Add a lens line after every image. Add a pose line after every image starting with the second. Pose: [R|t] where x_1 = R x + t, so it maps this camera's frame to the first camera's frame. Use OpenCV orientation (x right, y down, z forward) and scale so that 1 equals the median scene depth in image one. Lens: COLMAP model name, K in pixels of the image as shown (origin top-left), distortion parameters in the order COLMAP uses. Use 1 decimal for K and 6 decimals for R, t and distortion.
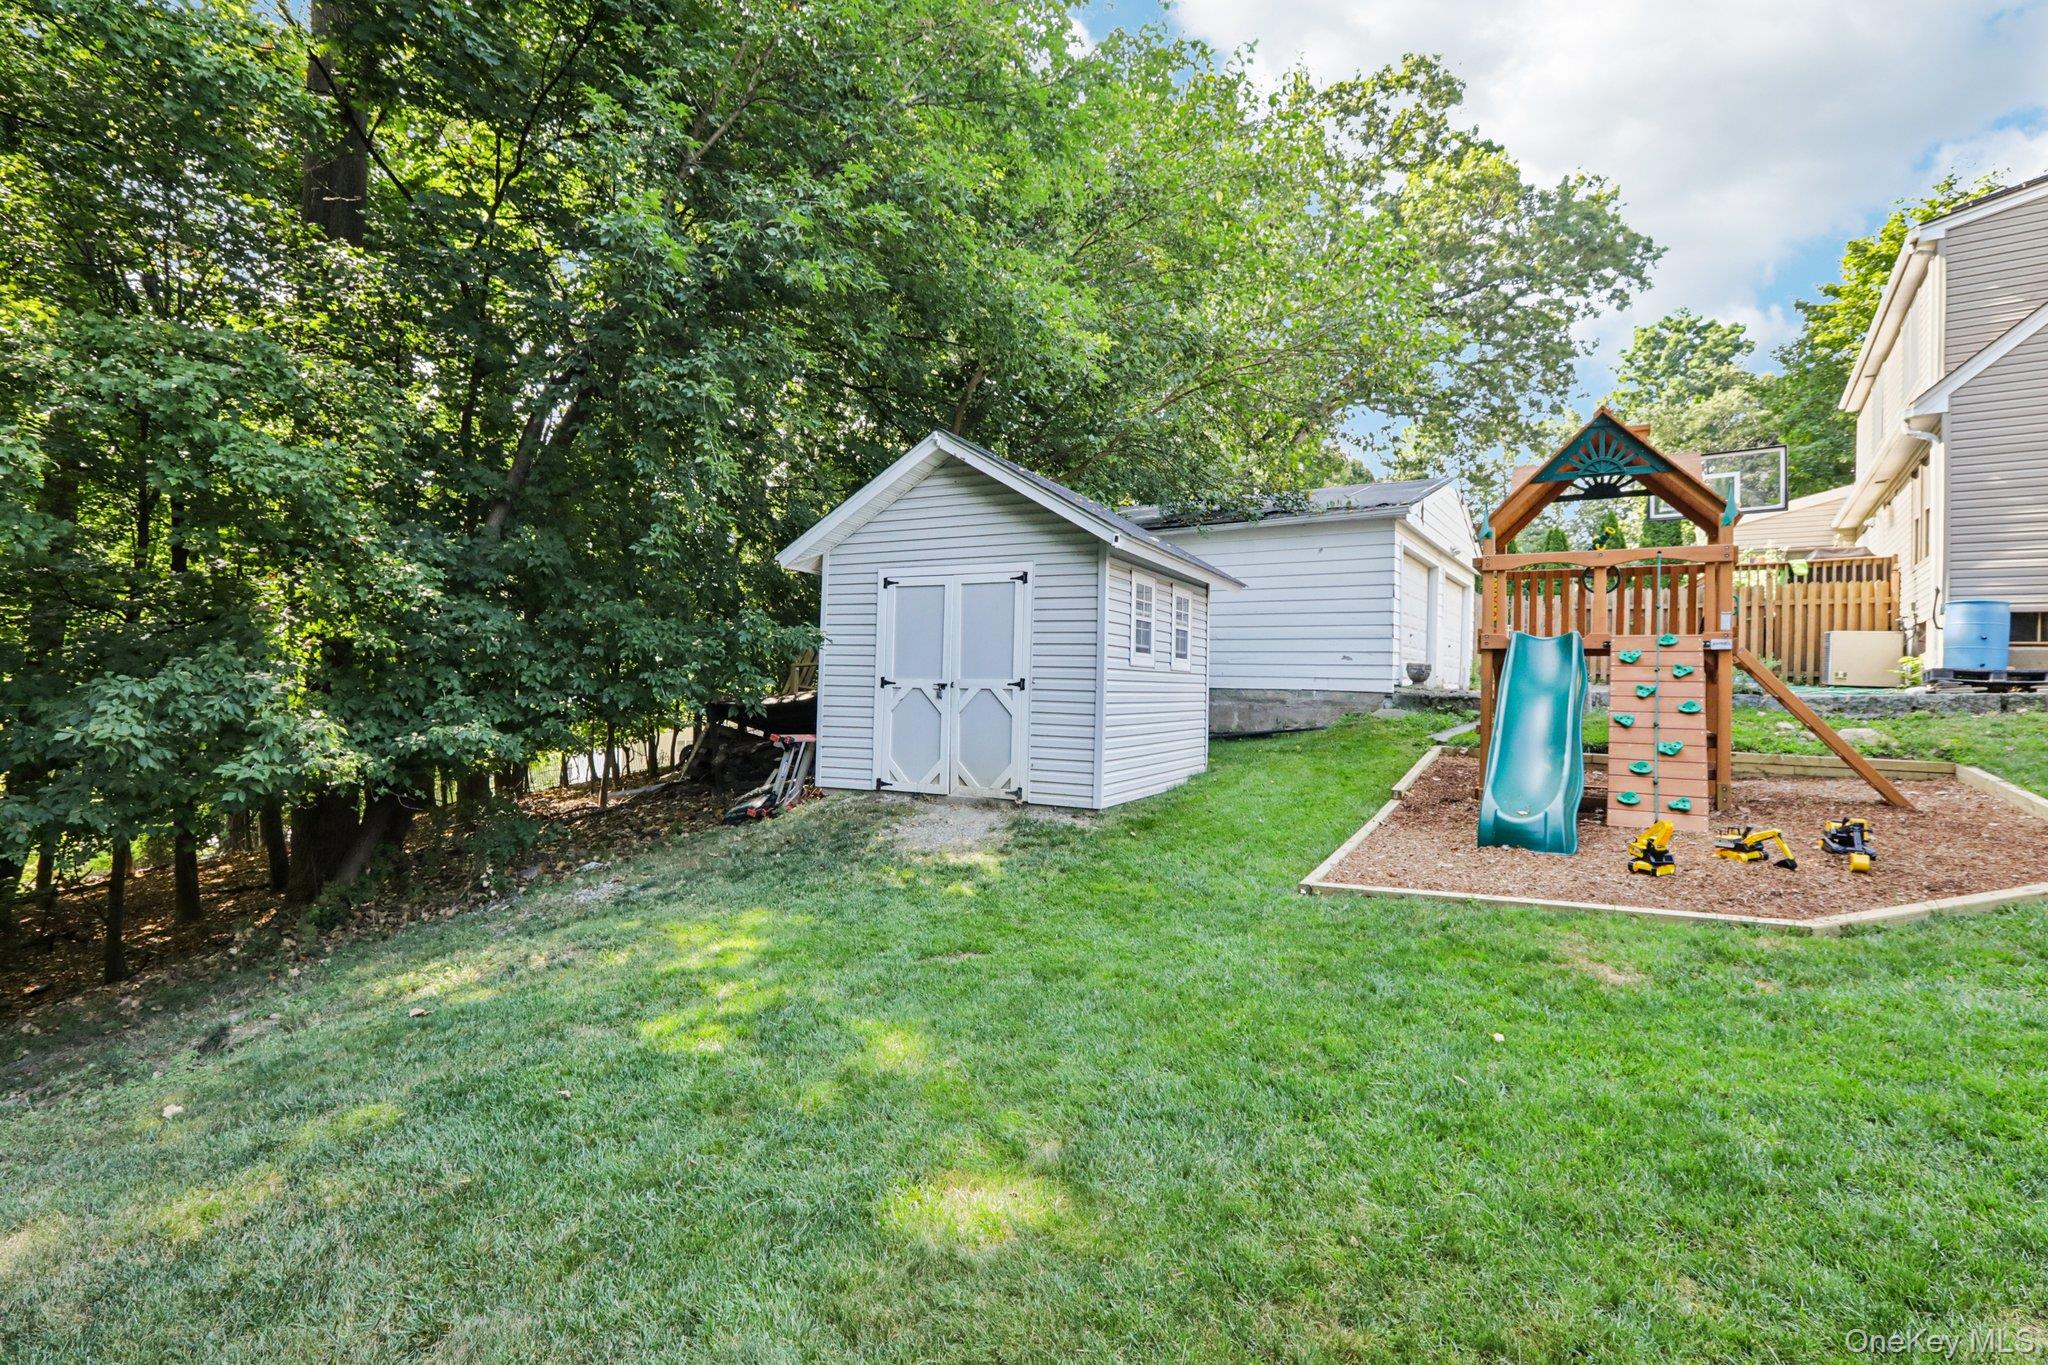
lens RADIAL K [[955.4, 0, 1018.9], [0, 955.4, 689.6], [0, 0, 1]] dist [-0.001351, -0.000089]
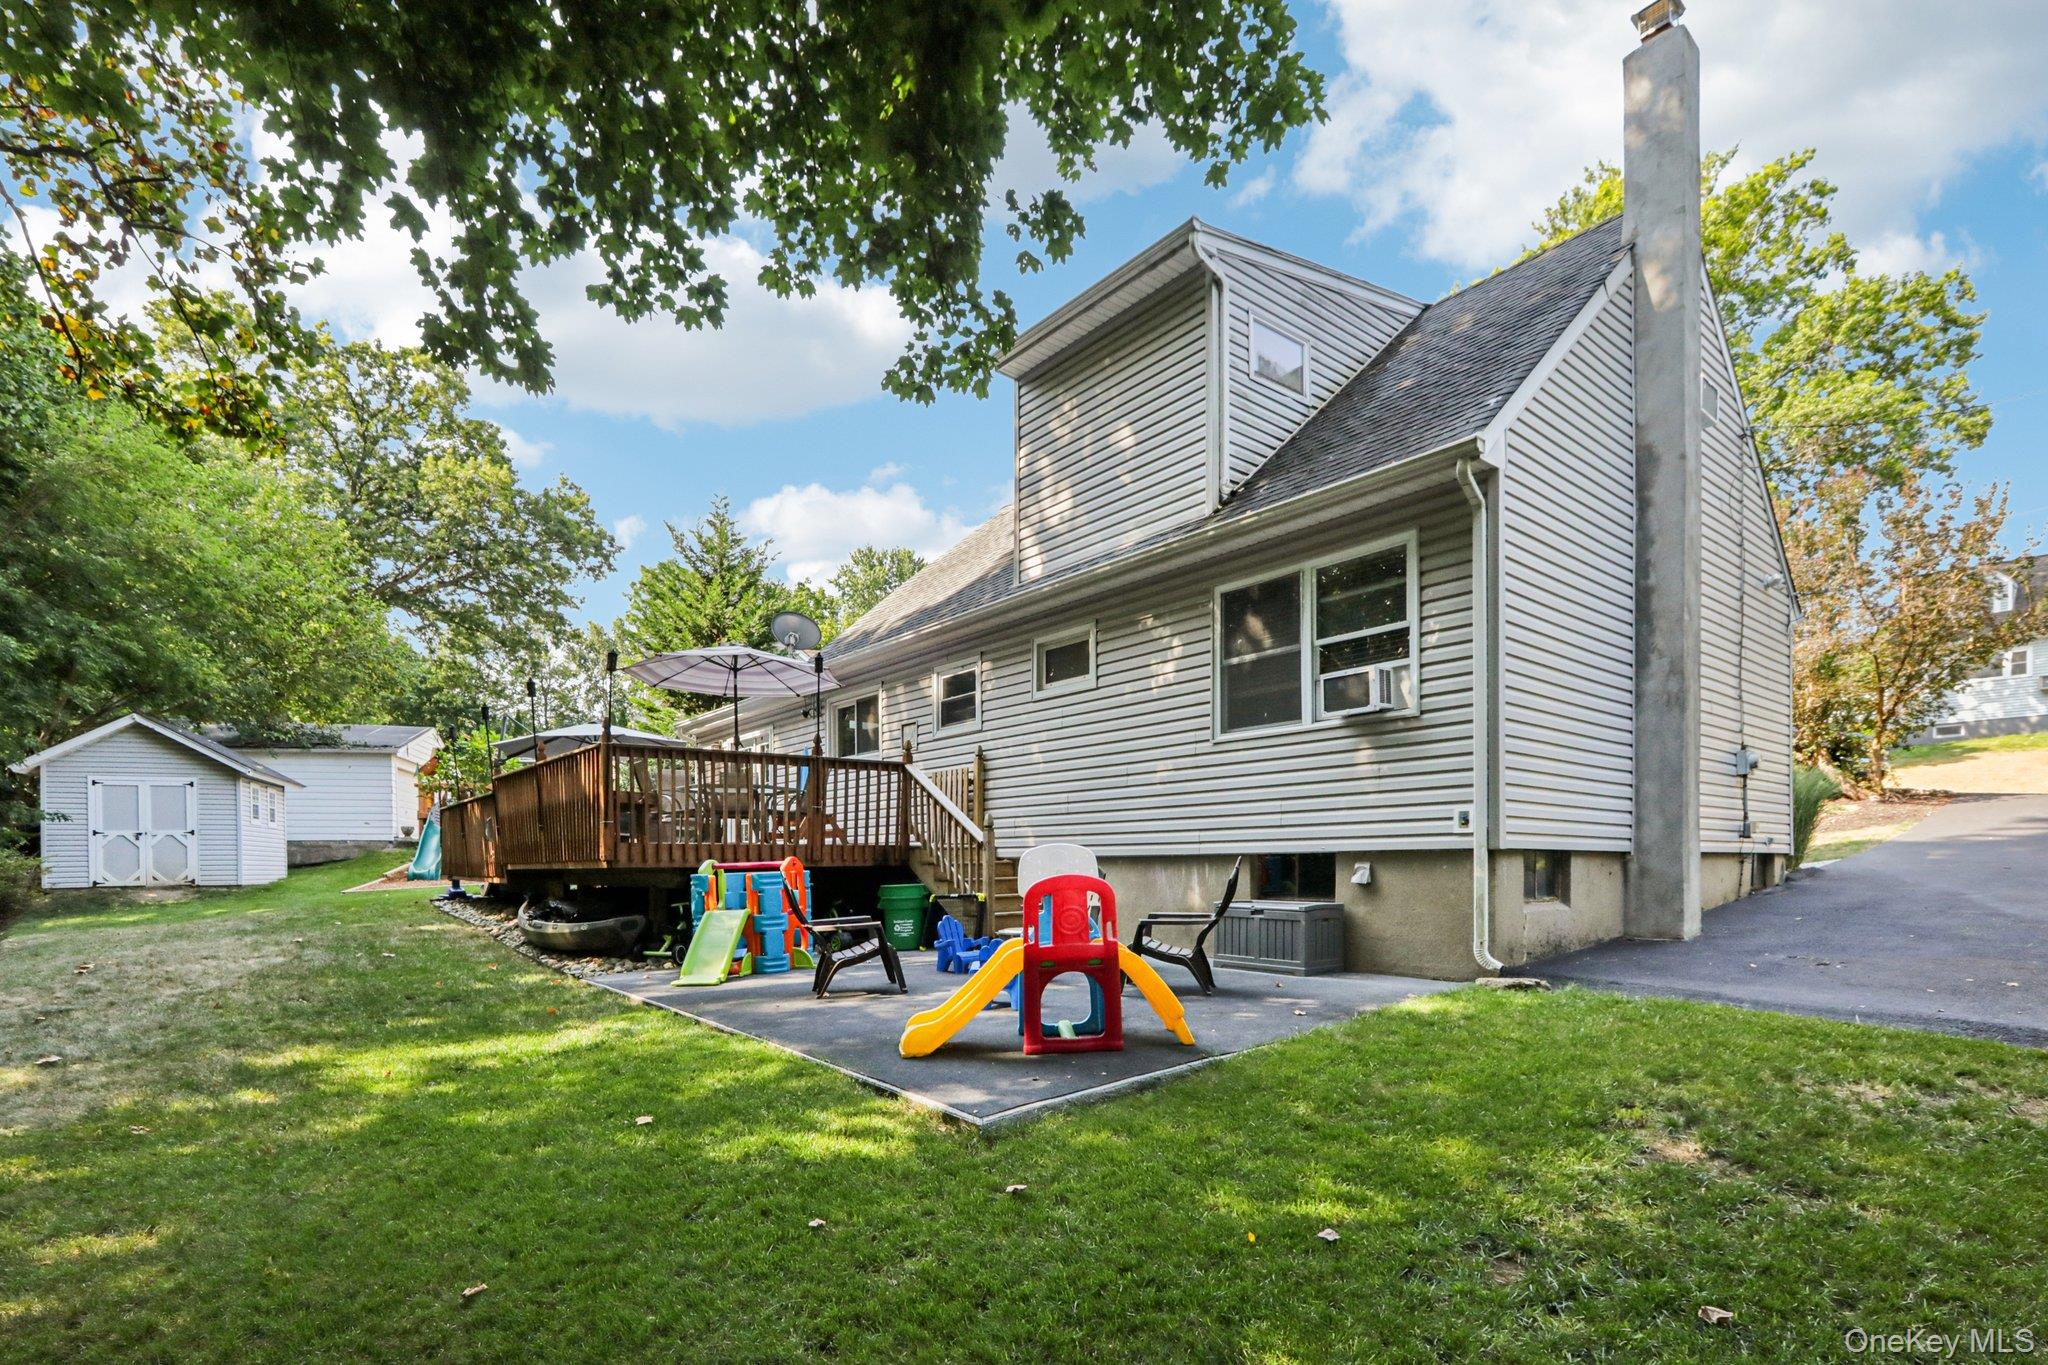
lens RADIAL K [[955.4, 0, 990.5], [0, 955.4, 878.7], [0, 0, 1]] dist [-0.001351, -0.000089]
pose [[0.639107, -0.033840, 0.768373, -0.477025], [0.016846, 0.999408, 0.030002, 0.060590], [-0.768933, -0.006231, 0.639298, -1.693055]]
